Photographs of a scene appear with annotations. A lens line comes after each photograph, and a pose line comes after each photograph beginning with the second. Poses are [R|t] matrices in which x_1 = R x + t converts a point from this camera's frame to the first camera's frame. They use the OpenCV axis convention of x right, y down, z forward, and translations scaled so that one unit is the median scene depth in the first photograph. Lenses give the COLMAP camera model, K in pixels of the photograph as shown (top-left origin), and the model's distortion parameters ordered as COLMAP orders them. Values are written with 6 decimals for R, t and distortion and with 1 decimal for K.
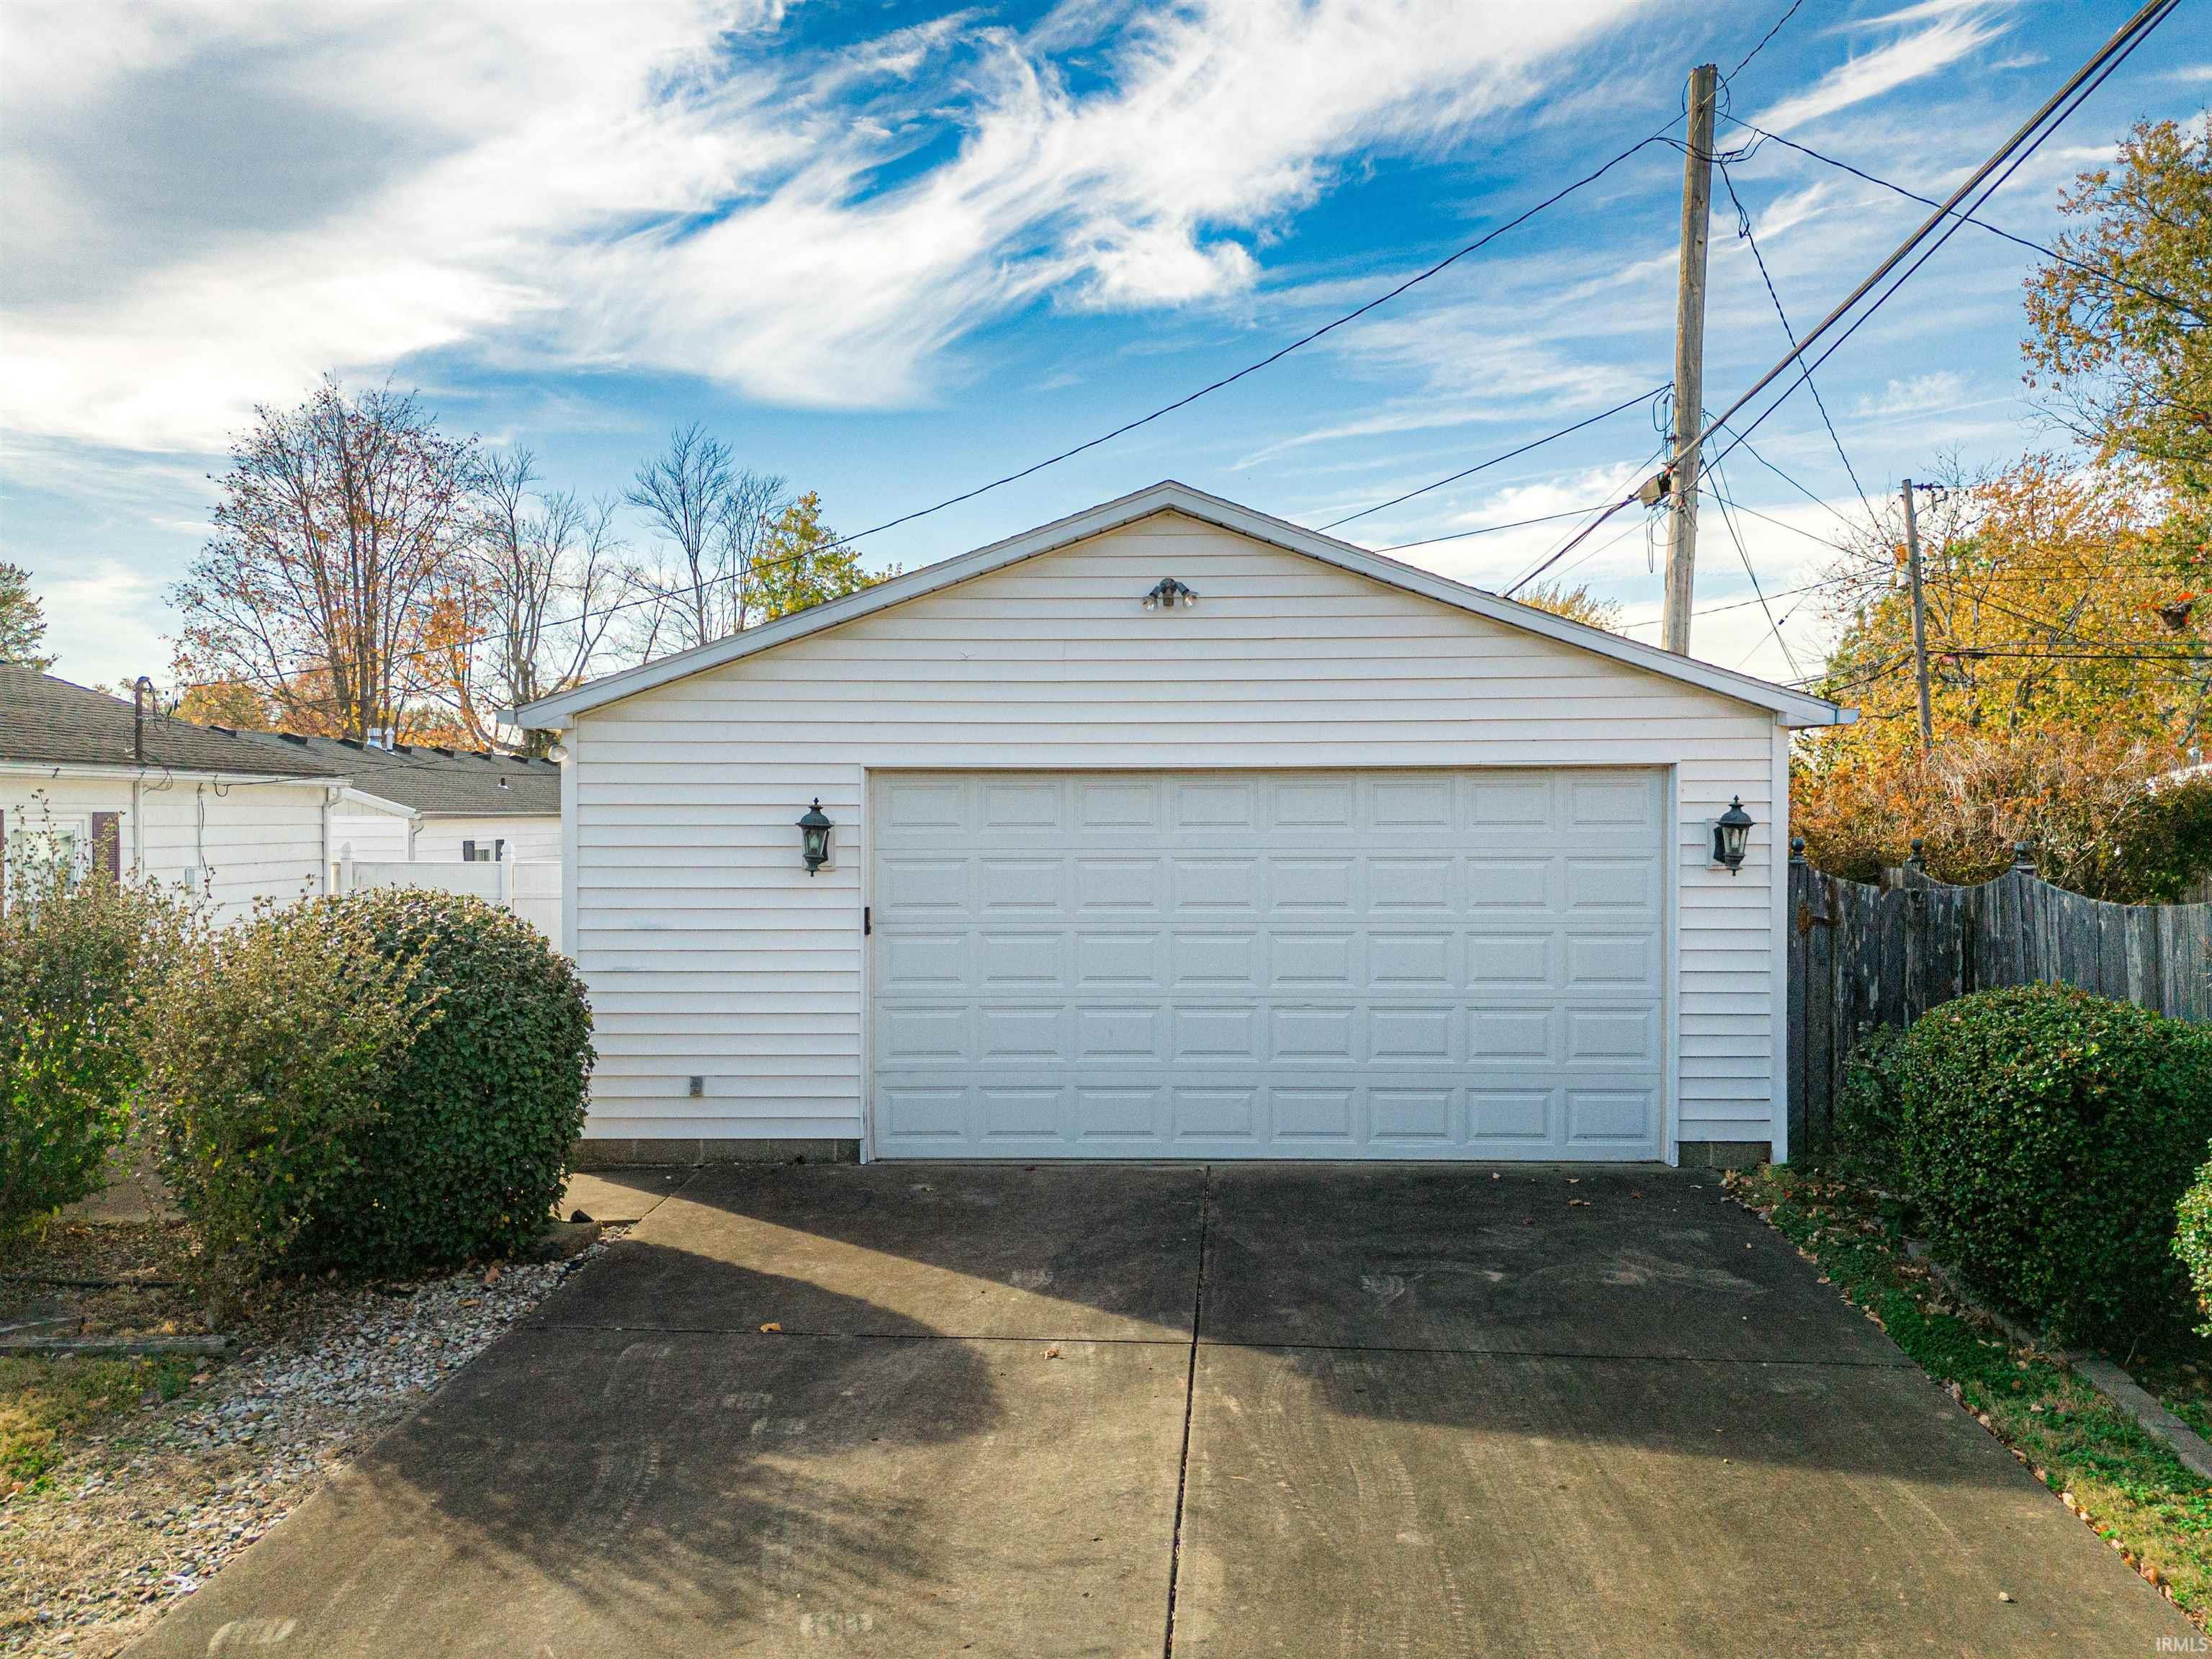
lens RADIAL K [[1611.5, 0, 1115.1], [0, 1611.5, 809.9], [0, 0, 1]] dist [0.061800, -0.056318]
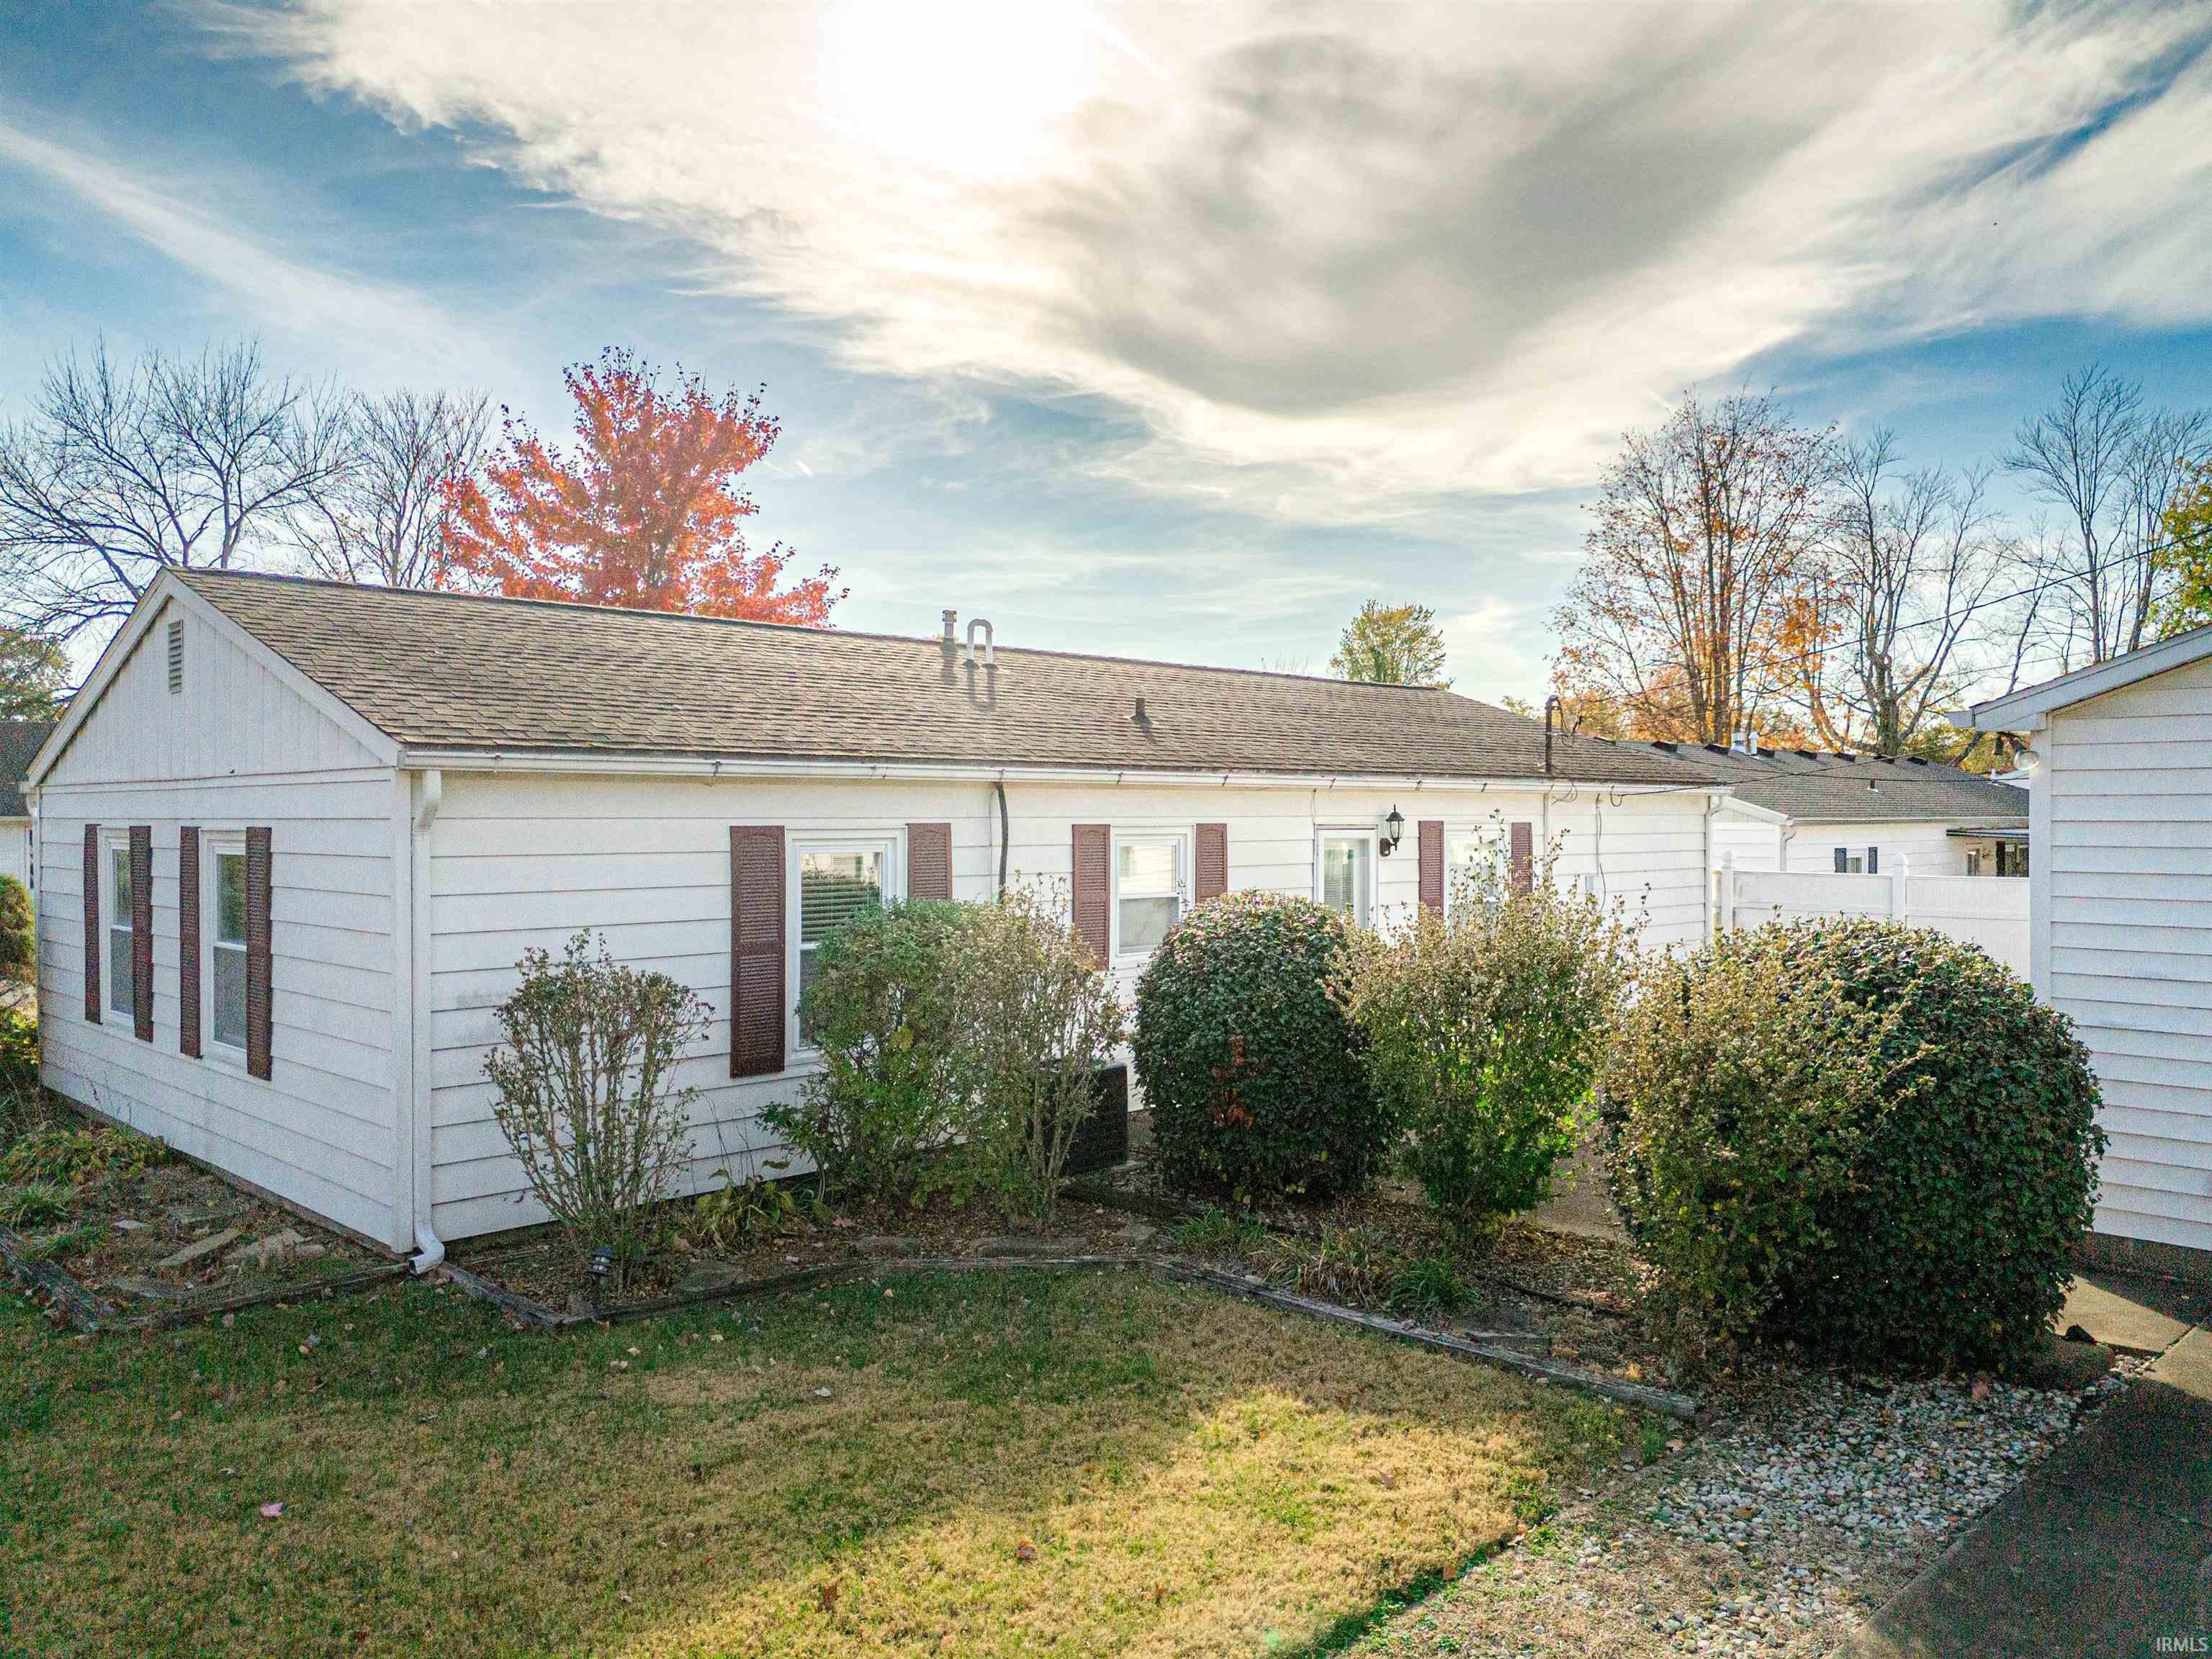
lens RADIAL K [[1618.1, 0, 1115.4], [0, 1618.1, 826.6], [0, 0, 1]] dist [0.064573, -0.056092]
pose [[0.713545, 0.003586, -0.700600, -0.110629], [0.003243, 0.999959, 0.008421, -0.011105], [0.700602, -0.008281, 0.713504, 0.094665]]
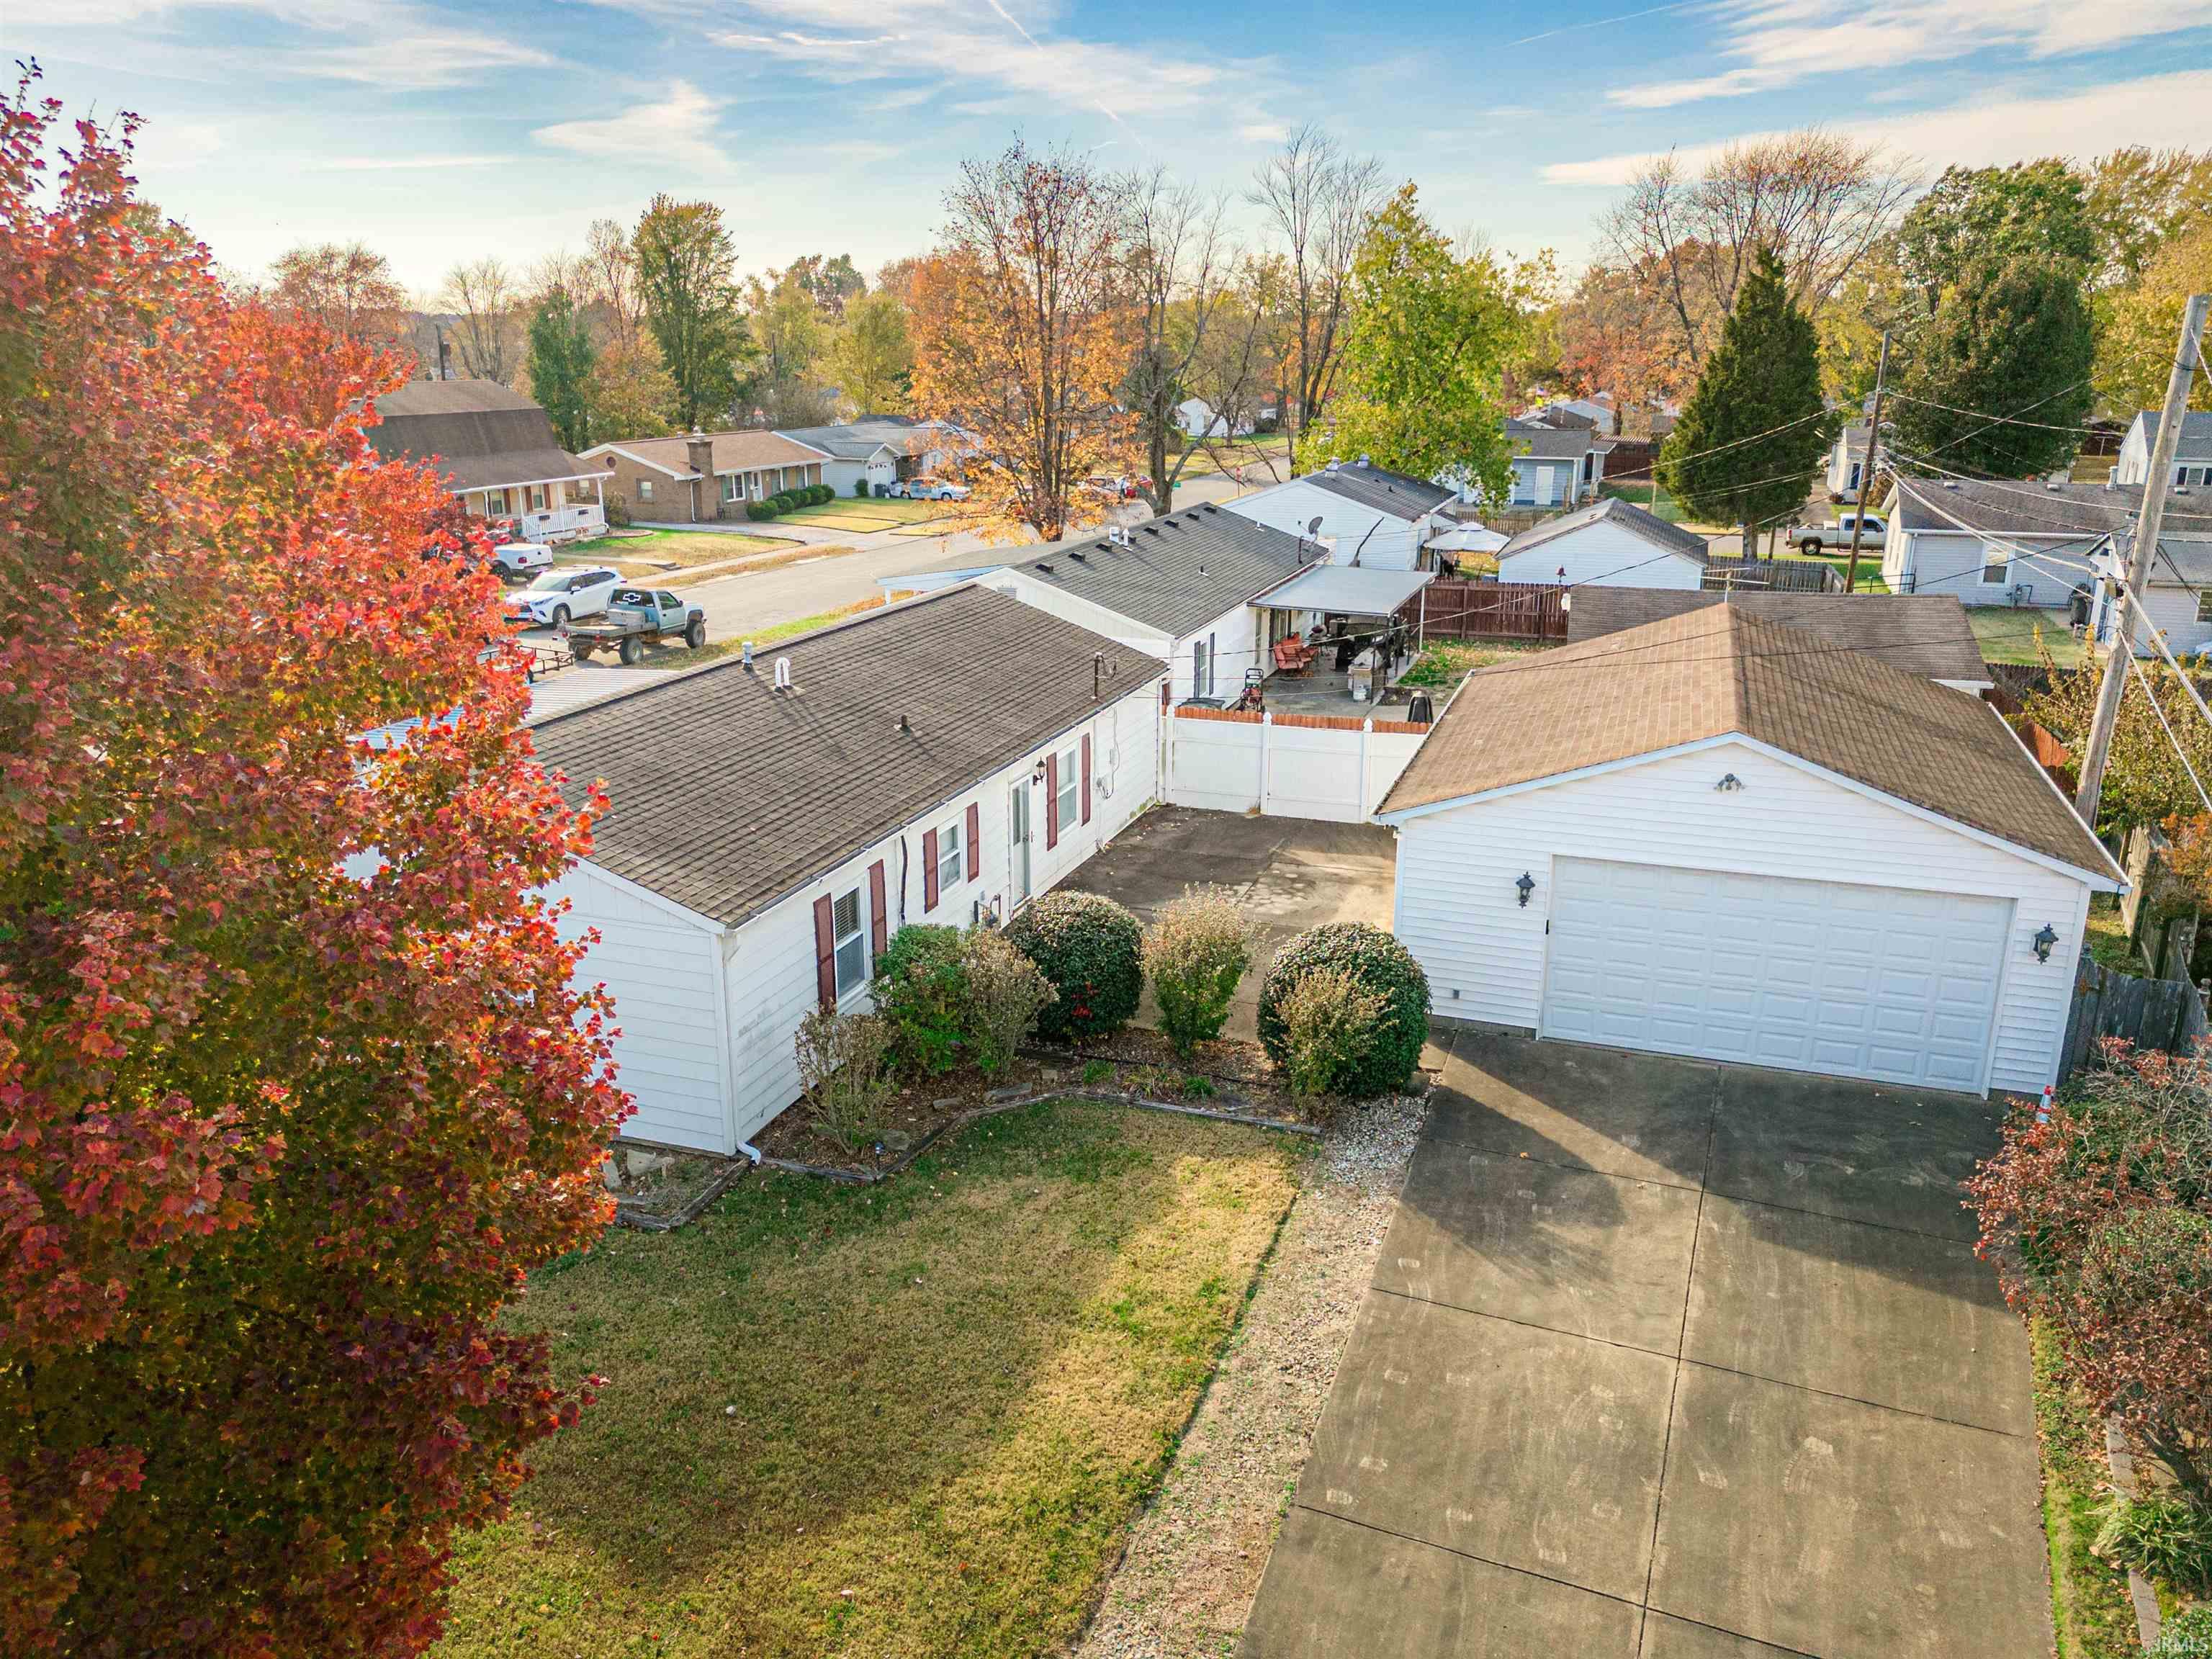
lens RADIAL K [[1618.1, 0, 1115.4], [0, 1618.1, 826.6], [0, 0, 1]] dist [0.064573, -0.056092]
pose [[0.950035, 0.089232, -0.299116, -0.088847], [0.002291, 0.956249, 0.292545, -0.782304], [0.312134, -0.278614, 0.908266, -1.164585]]
